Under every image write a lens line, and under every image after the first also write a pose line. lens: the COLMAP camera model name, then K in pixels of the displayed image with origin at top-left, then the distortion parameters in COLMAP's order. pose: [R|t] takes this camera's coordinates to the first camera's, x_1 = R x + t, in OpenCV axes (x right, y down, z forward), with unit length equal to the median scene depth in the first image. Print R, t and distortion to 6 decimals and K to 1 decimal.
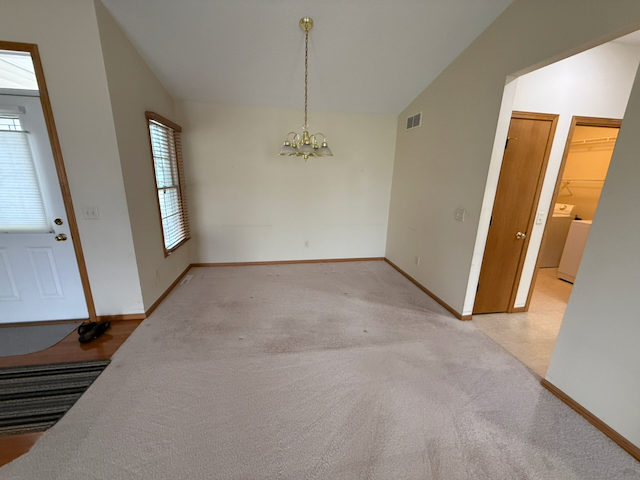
lens RADIAL K [[255.3, 0, 319.3], [0, 255.3, 240.8], [0, 0, 1]] dist [0.002191, 0.000601]
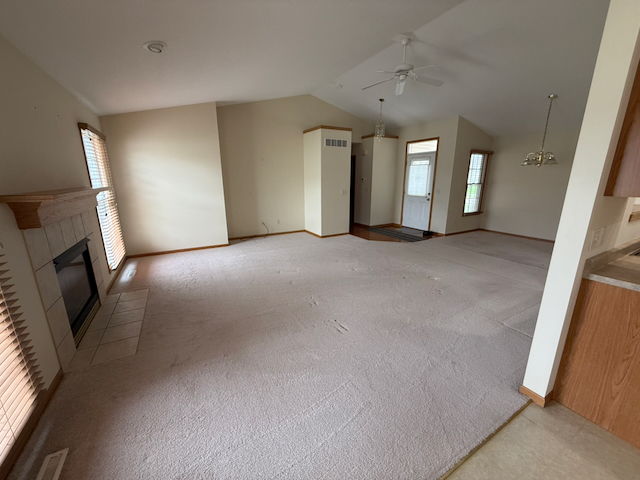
lens RADIAL K [[255.3, 0, 319.9], [0, 255.3, 239.1], [0, 0, 1]] dist [0.002191, 0.000601]
pose [[0.331741, 0.199366, -0.922064, 1.297779], [-0.226997, 0.965566, 0.127103, 0.319880], [0.915653, 0.167140, 0.365573, -1.070036]]
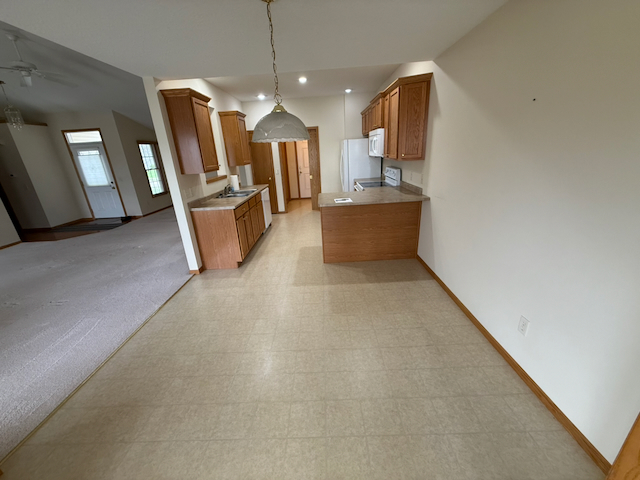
lens RADIAL K [[255.3, 0, 317.2], [0, 255.3, 240.6], [0, 0, 1]] dist [0.002191, 0.000601]
pose [[0.978011, -0.009927, -0.208316, 1.957916], [0.028852, 0.995702, 0.088009, 0.405441], [0.206547, -0.092084, 0.974094, -1.498004]]
